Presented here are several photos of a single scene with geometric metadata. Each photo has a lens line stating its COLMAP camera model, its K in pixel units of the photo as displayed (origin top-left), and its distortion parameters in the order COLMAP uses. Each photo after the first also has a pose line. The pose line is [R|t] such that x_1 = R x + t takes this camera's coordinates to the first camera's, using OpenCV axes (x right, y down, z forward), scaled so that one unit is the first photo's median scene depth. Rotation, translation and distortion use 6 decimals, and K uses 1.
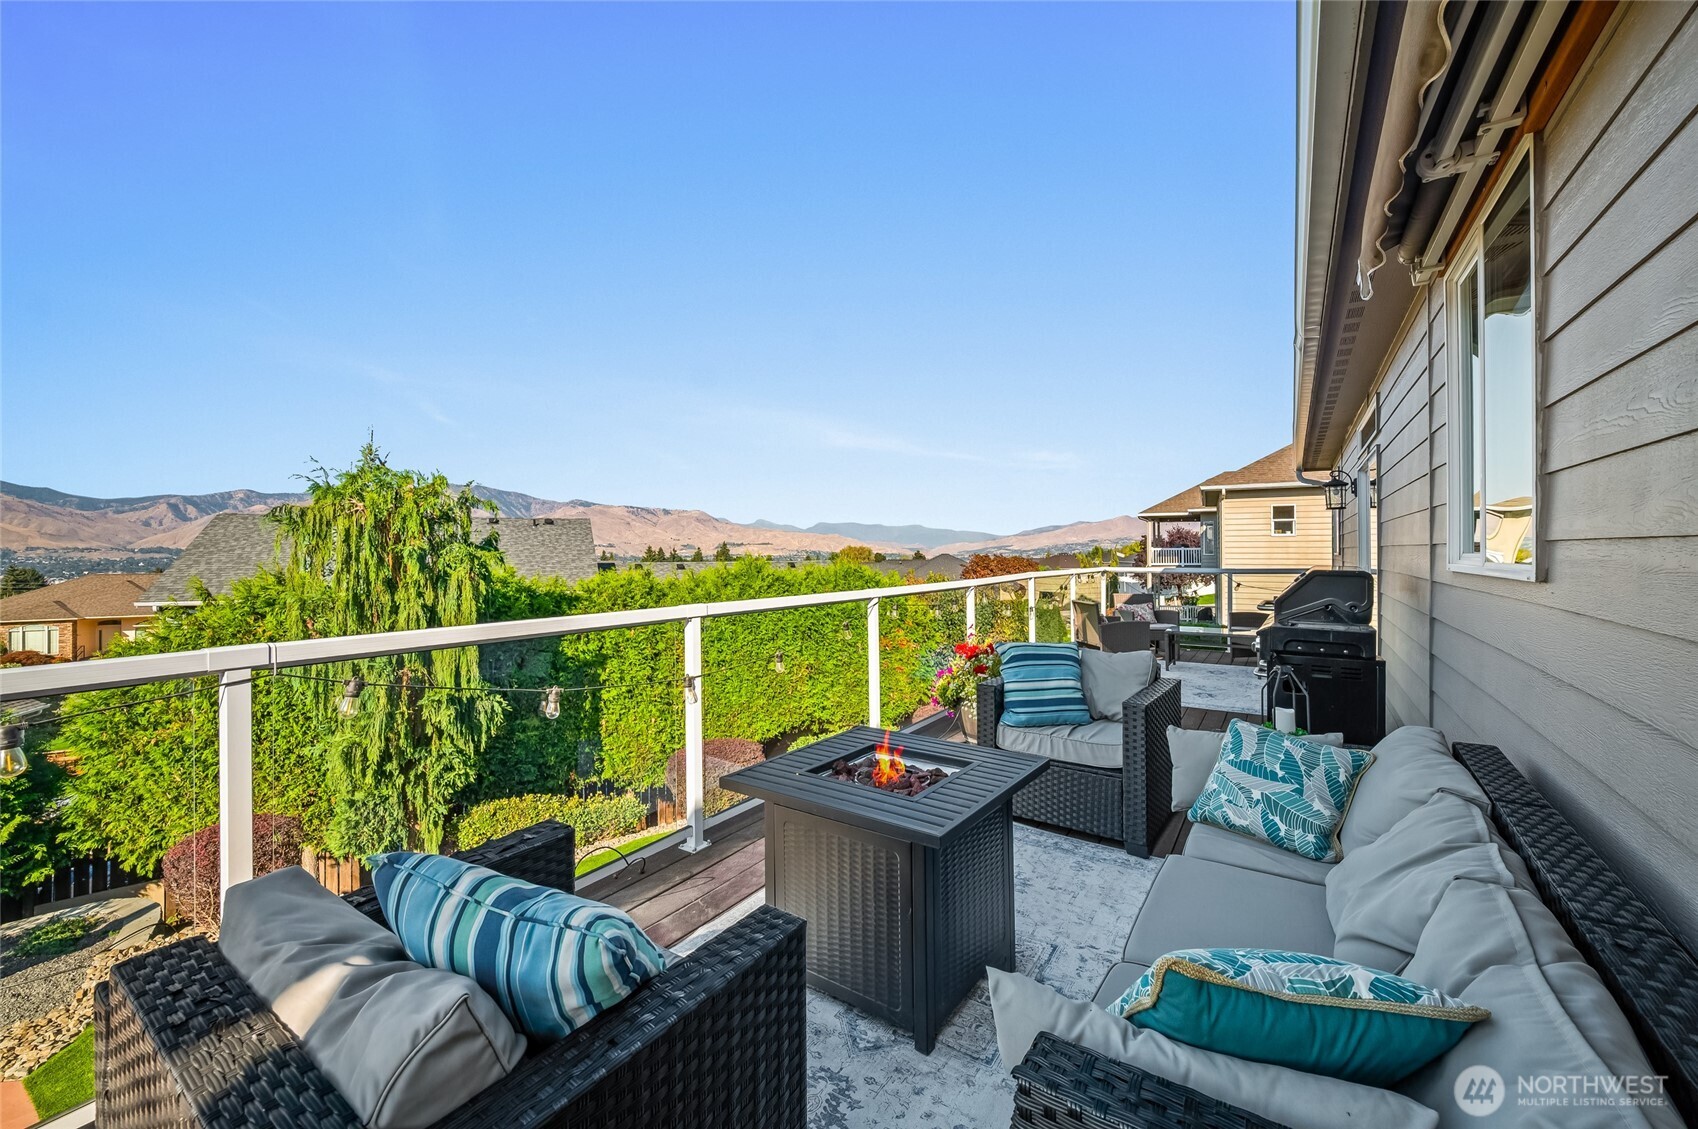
lens RADIAL K [[684.7, 0, 870.2], [0, 684.7, 538.5], [0, 0, 1]] dist [0.000284, 0.001100]
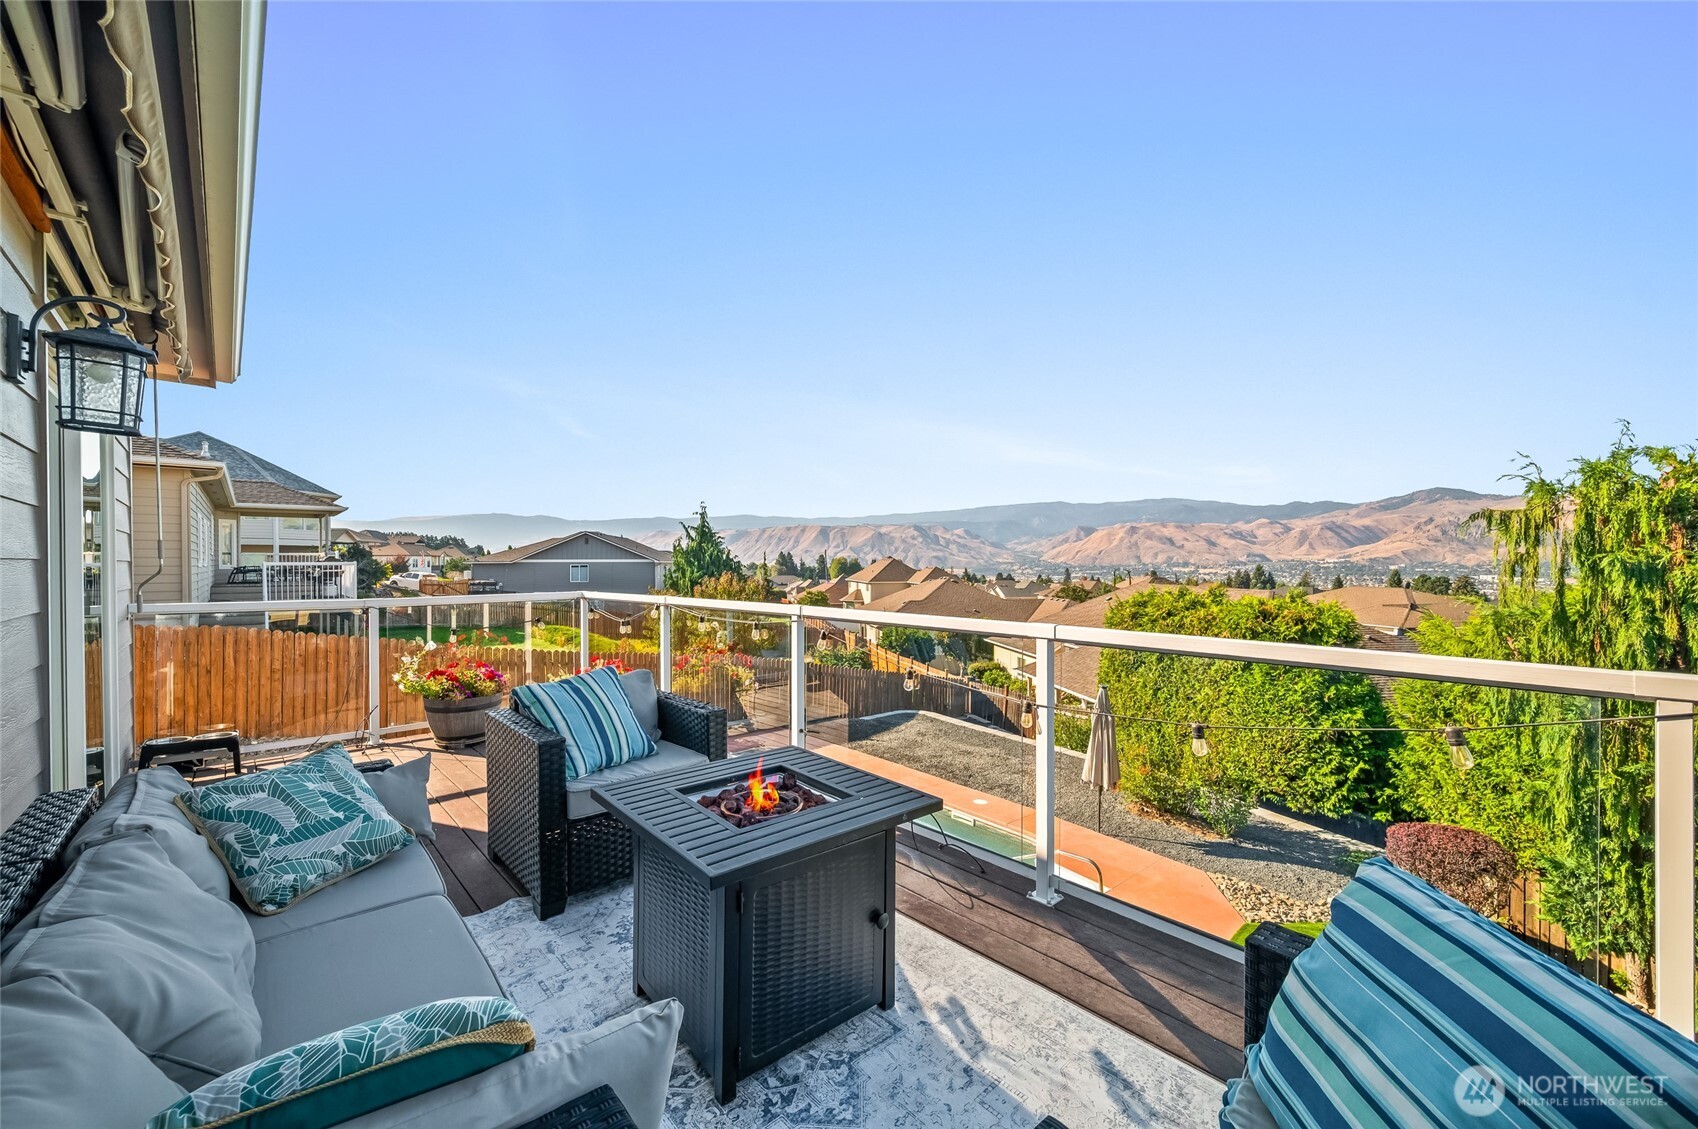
lens RADIAL K [[684.7, 0, 841.4], [0, 684.7, 564.5], [0, 0, 1]] dist [0.000284, 0.001100]
pose [[-0.234646, 0.015906, -0.971951, 0.240138], [0.011292, 0.999843, 0.013637, 0.002034], [0.972015, -0.007776, -0.234789, 0.353192]]
